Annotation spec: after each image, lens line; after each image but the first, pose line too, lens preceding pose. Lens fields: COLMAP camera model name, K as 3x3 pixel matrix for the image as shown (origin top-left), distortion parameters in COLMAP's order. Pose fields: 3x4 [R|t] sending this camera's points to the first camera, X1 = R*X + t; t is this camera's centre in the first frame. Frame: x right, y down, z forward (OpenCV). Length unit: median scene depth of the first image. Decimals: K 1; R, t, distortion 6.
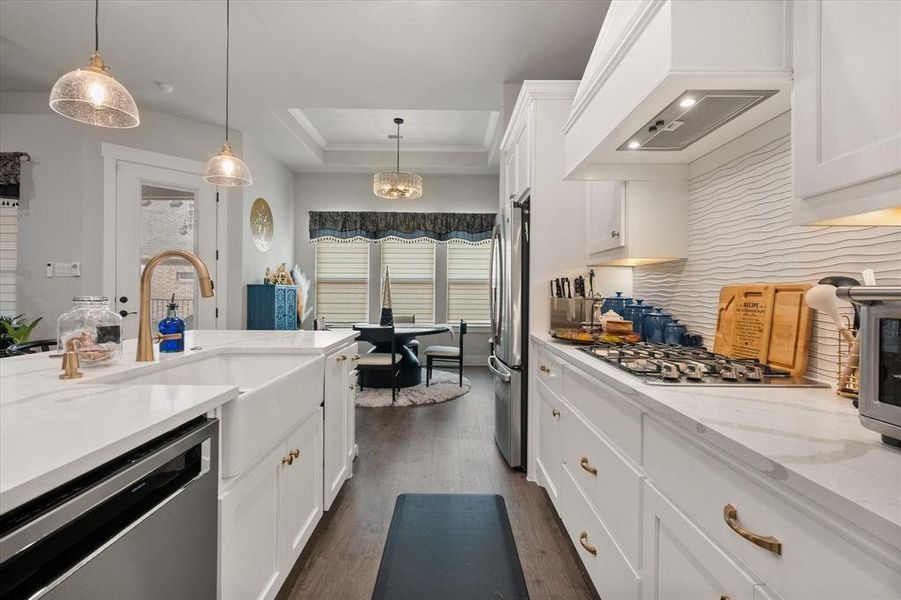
lens RADIAL K [[410.0, 0, 437.8], [0, 410.0, 296.0], [0, 0, 1]] dist [0.002649, 0.000359]
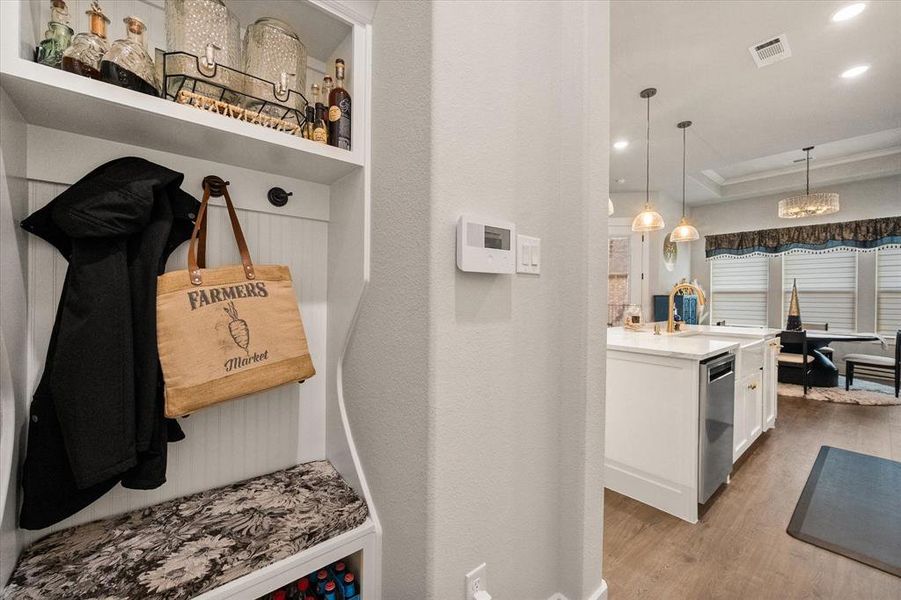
lens RADIAL K [[359.8, 0, 451.8], [0, 359.8, 297.0], [0, 0, 1]] dist [0.000883, 0.000084]
pose [[0.662760, -0.000356, -0.748831, -0.004799], [-0.009968, 0.999907, -0.009298, -0.002917], [0.748765, 0.013627, 0.662695, -0.361039]]
